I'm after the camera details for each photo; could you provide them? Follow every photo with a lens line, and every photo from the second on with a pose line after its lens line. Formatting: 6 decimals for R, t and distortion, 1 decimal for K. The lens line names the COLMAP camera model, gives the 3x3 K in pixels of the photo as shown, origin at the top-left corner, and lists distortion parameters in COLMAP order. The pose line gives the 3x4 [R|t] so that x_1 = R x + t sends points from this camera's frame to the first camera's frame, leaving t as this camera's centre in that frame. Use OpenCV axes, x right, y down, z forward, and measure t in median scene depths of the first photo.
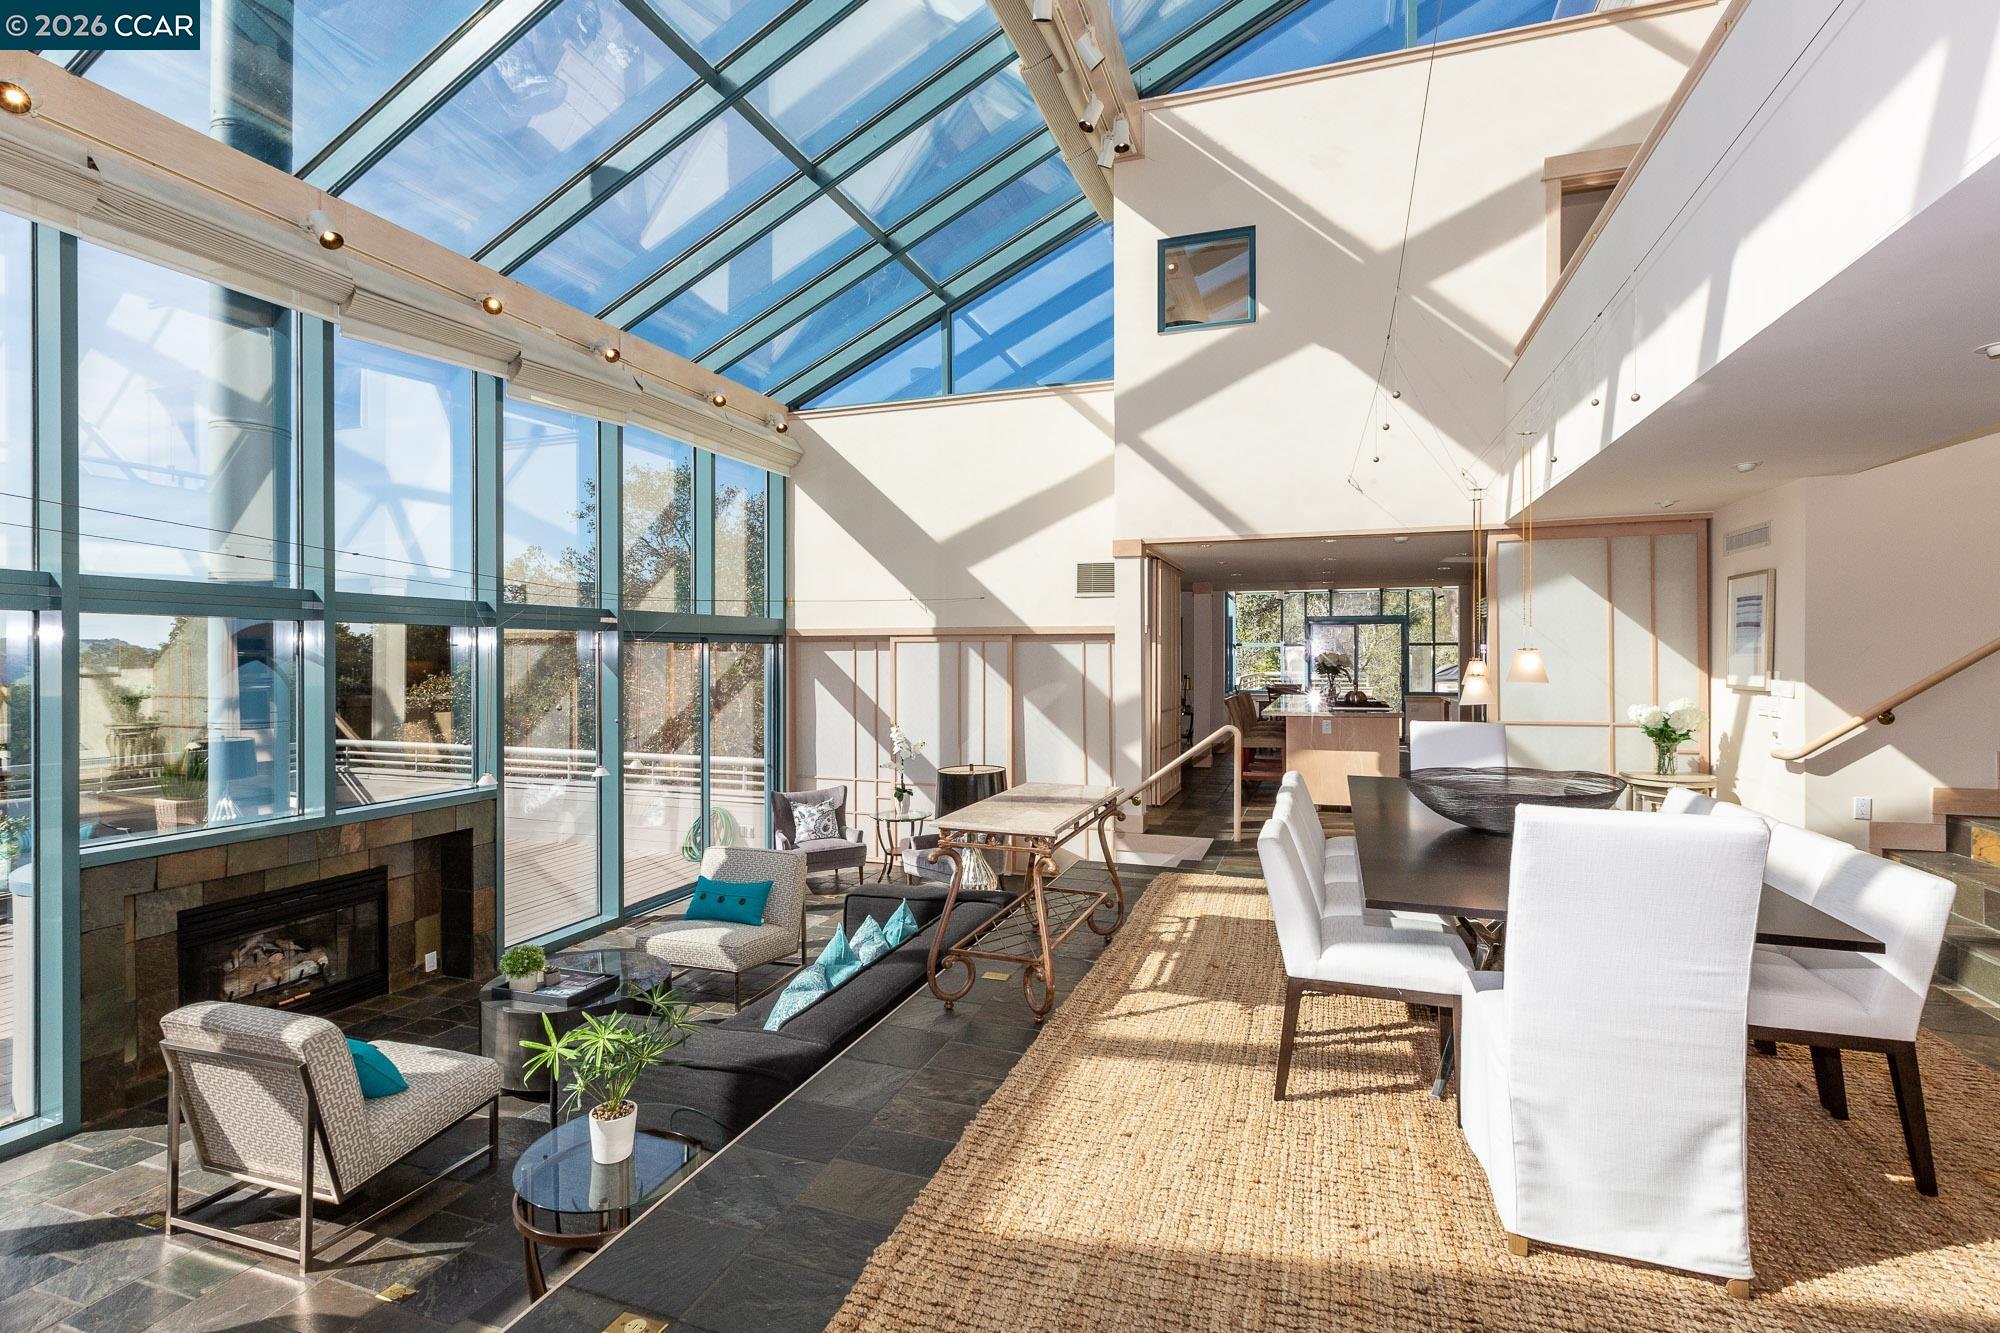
lens RADIAL K [[906.0, 0, 982.1], [0, 906.0, 664.9], [0, 0, 1]] dist [-0.002028, -0.000313]
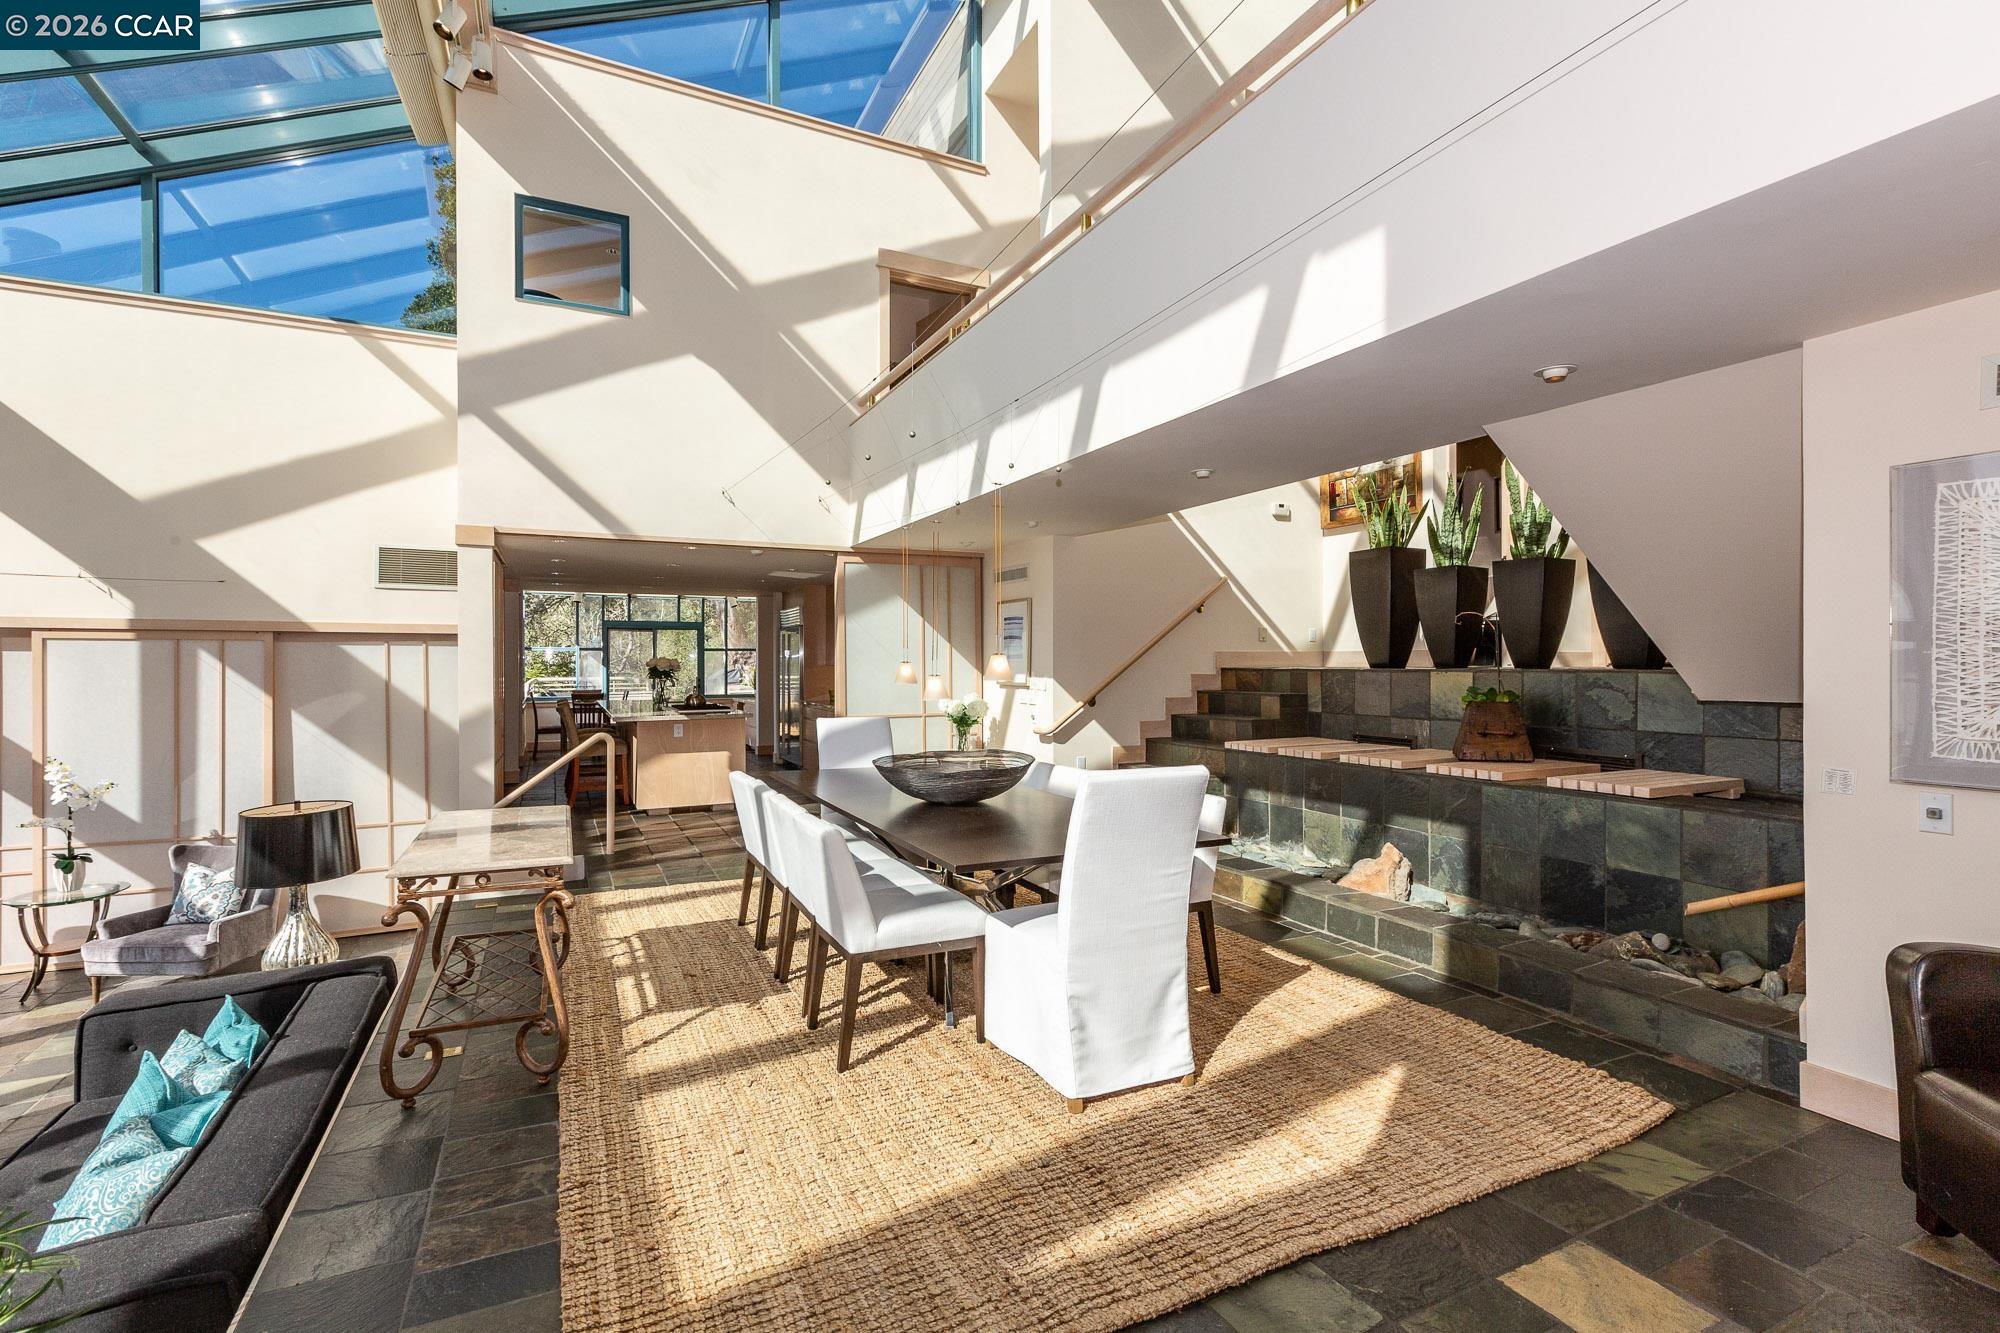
lens RADIAL K [[906.0, 0, 987.8], [0, 906.0, 665.3], [0, 0, 1]] dist [-0.002028, -0.000313]
pose [[0.699350, -0.001002, 0.714779, -0.142566], [0.005147, 0.999980, -0.003633, 0.001627], [-0.714761, 0.006219, 0.699341, 0.055565]]
